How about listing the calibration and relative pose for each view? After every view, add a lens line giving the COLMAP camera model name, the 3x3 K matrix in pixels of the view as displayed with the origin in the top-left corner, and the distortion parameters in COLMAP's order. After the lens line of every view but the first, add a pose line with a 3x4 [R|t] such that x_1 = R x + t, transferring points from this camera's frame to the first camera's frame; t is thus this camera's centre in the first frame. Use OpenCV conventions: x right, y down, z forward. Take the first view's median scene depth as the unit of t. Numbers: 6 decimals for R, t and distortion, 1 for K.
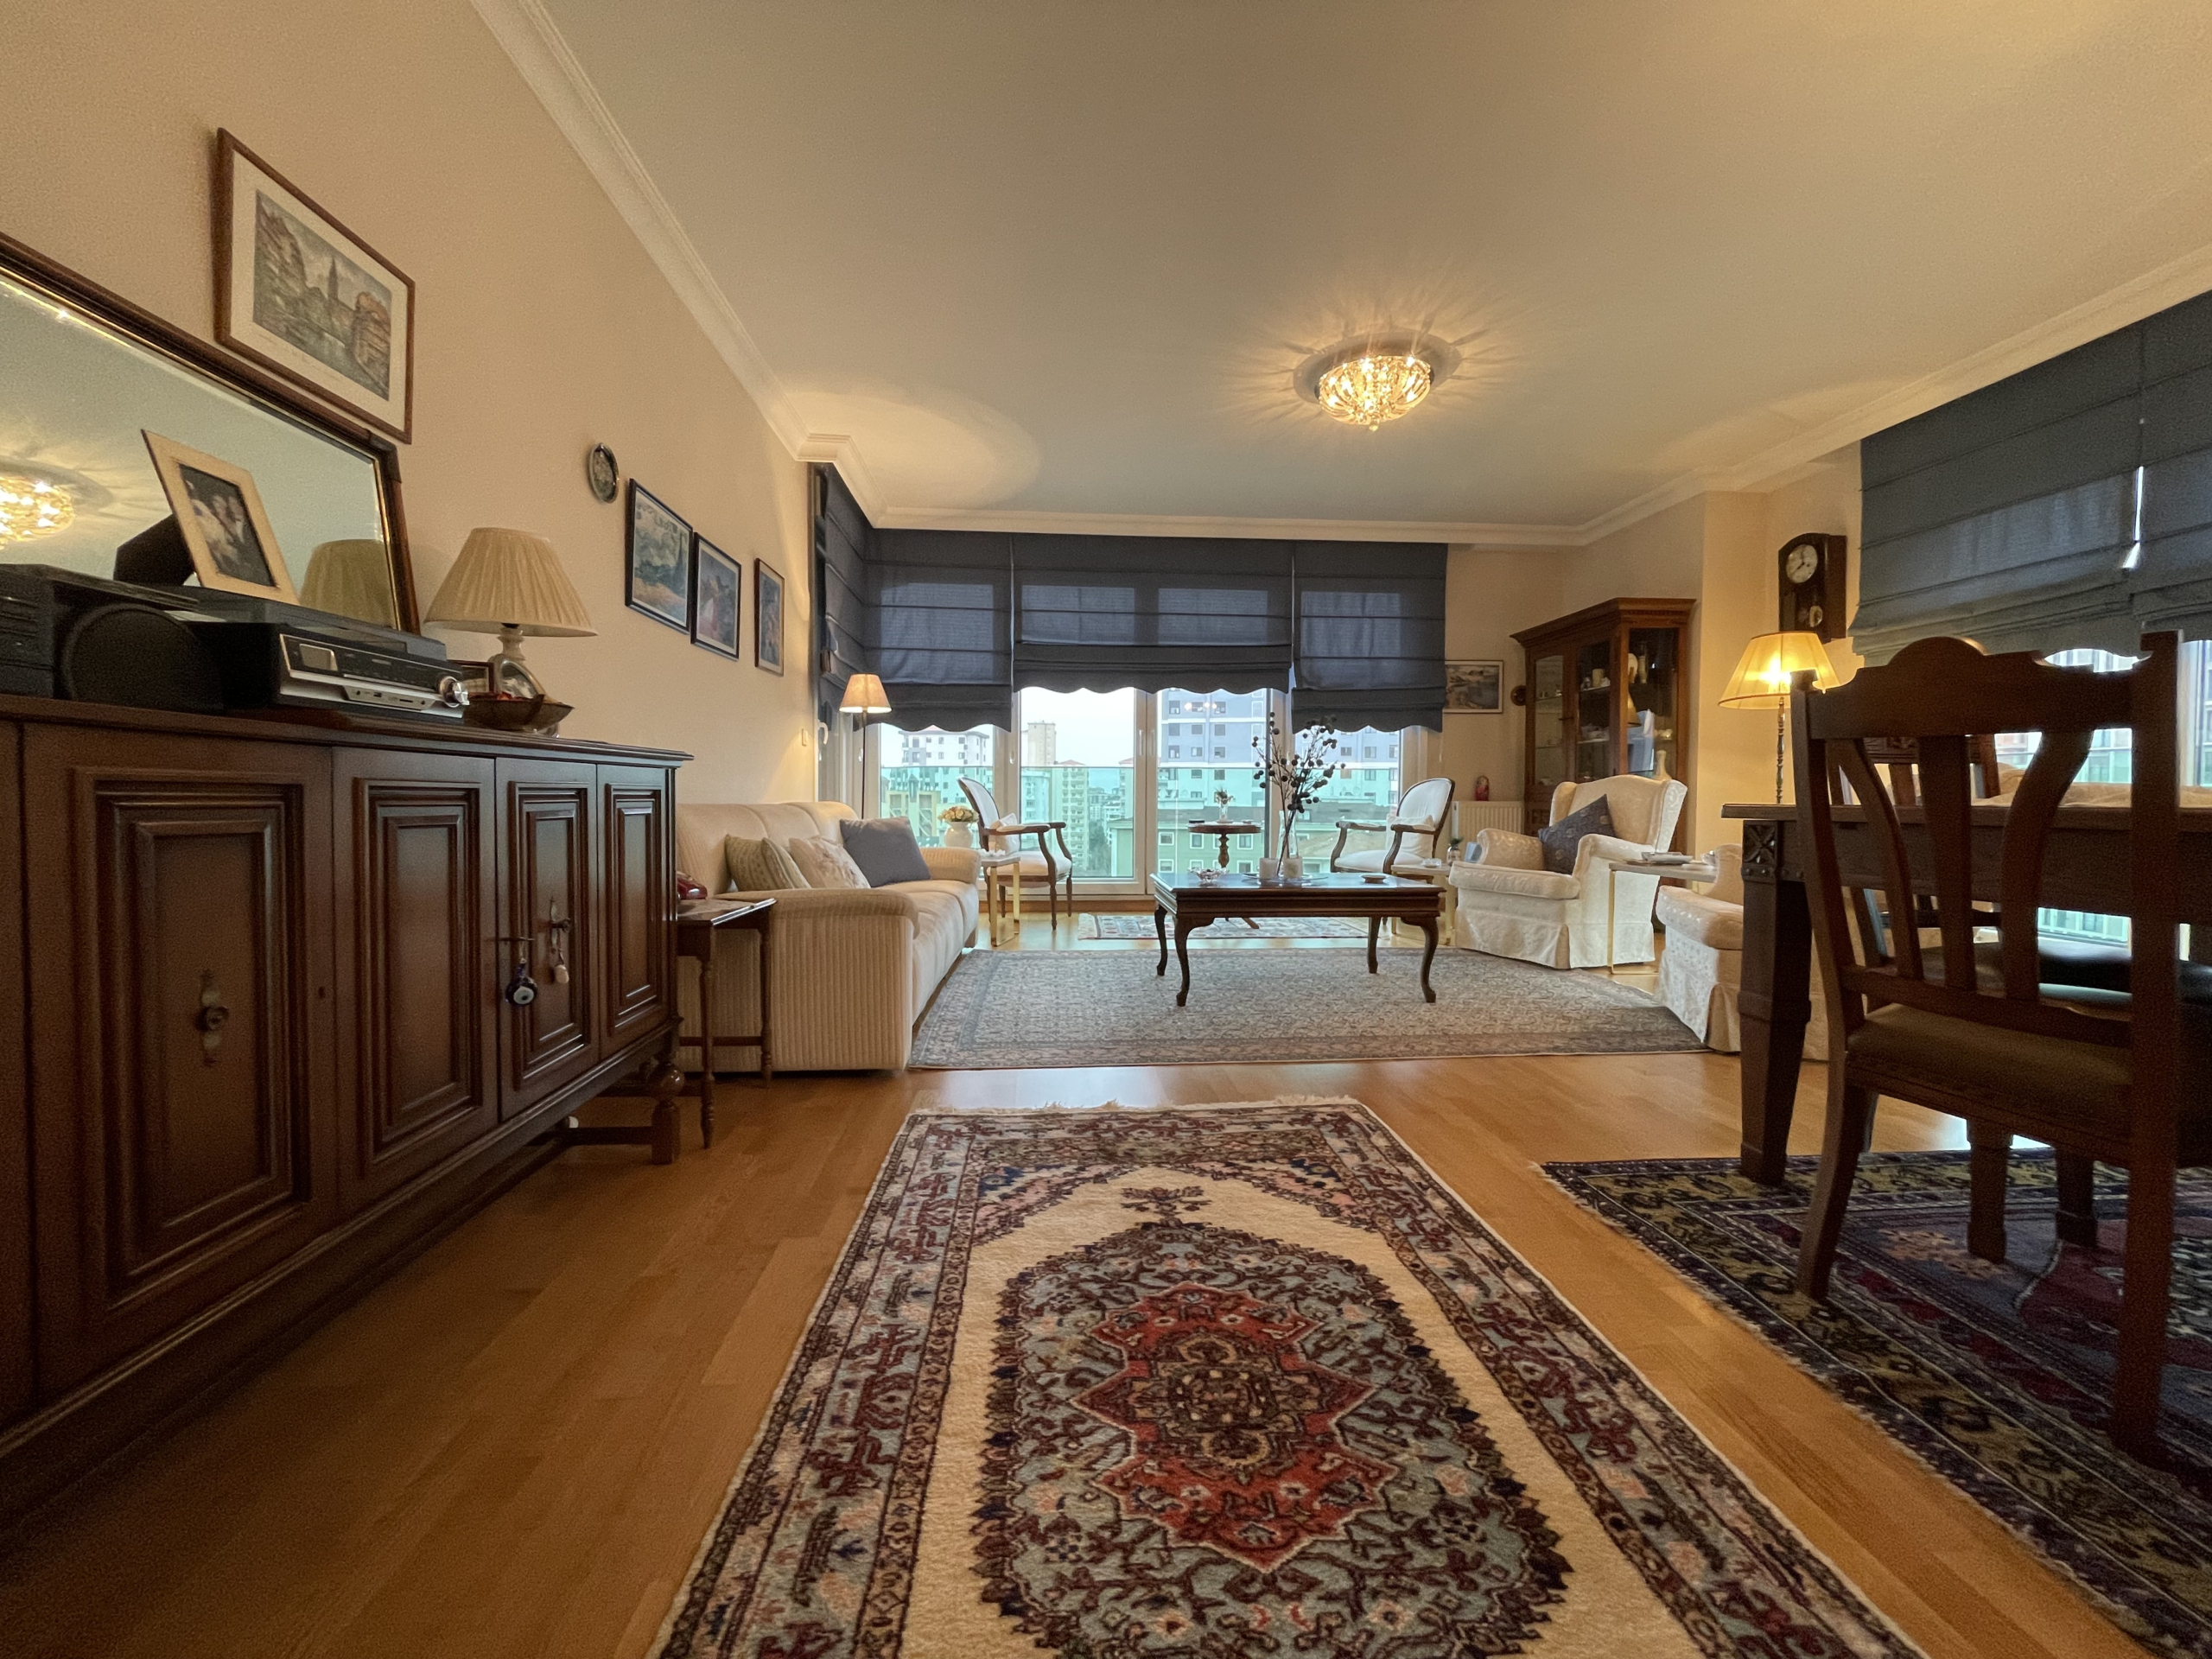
lens RADIAL K [[889.6, 0, 1103.3], [0, 889.6, 823.8], [0, 0, 1]] dist [-0.002160, -0.000439]
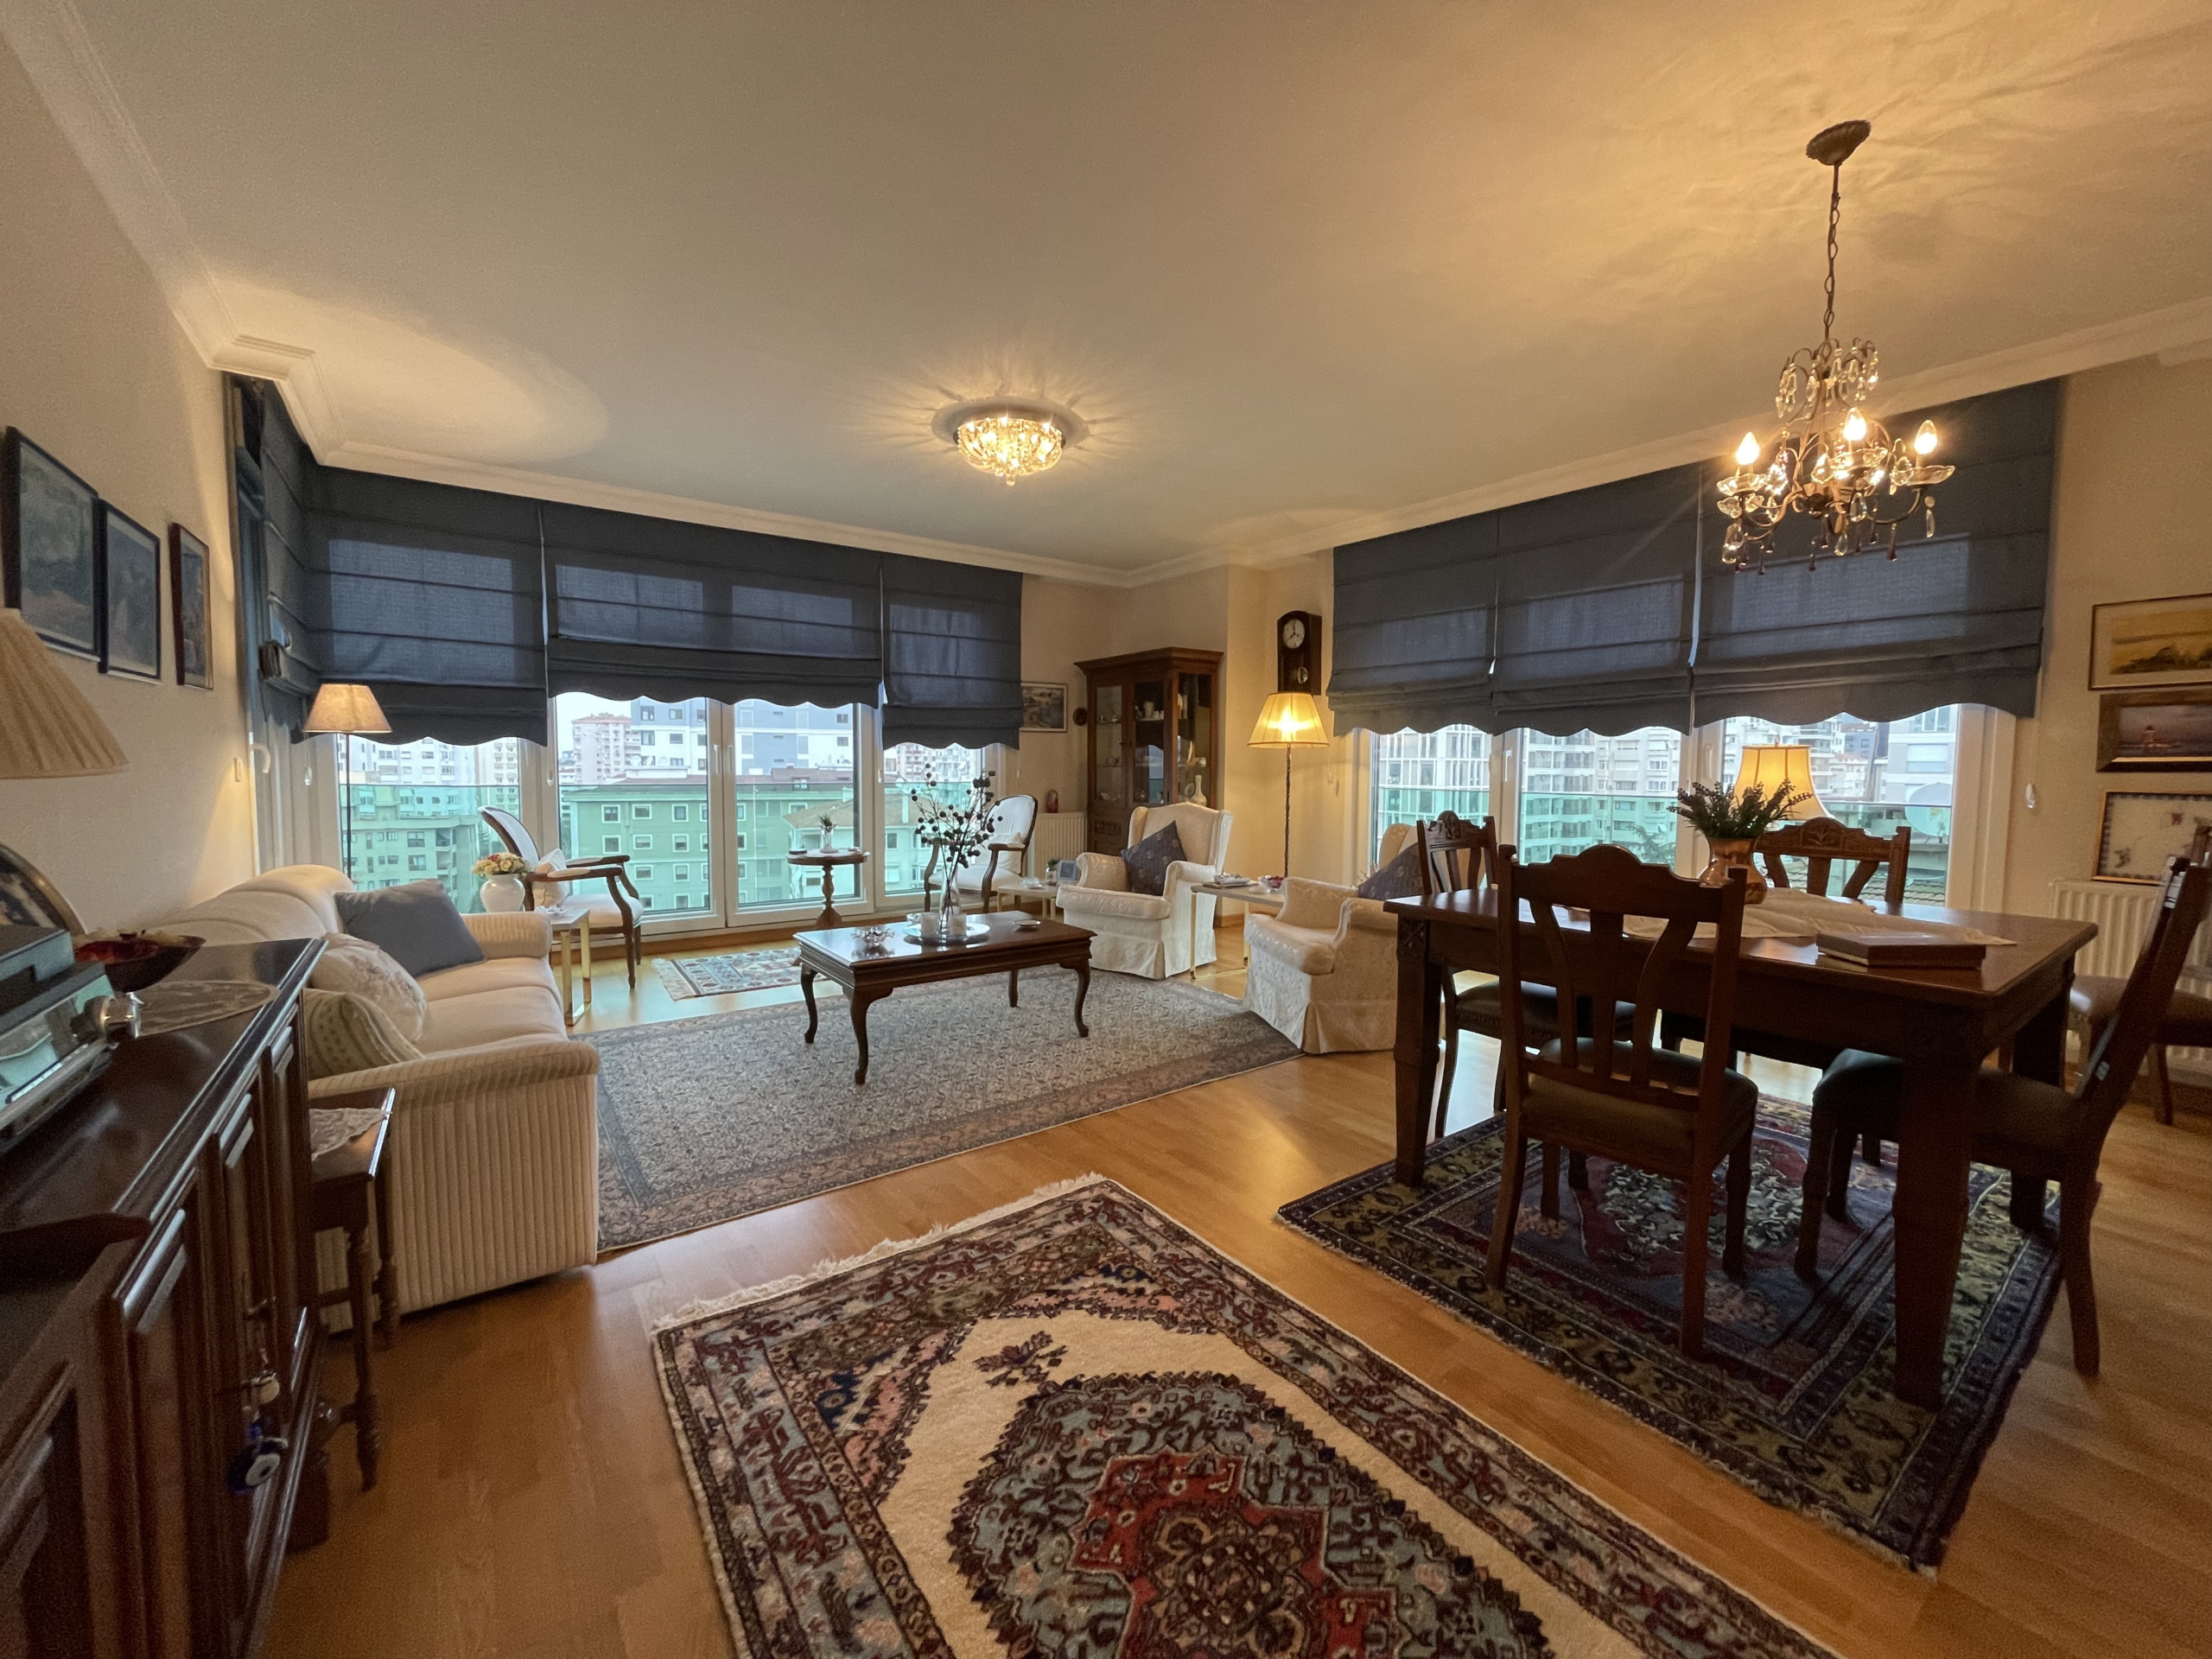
lens RADIAL K [[889.6, 0, 1103.1], [0, 889.6, 825.4], [0, 0, 1]] dist [-0.002160, -0.000439]
pose [[0.849805, -0.033930, 0.526004, -0.186581], [0.012291, 0.998930, 0.044579, -0.112213], [-0.526954, -0.031418, 0.849313, 0.071093]]
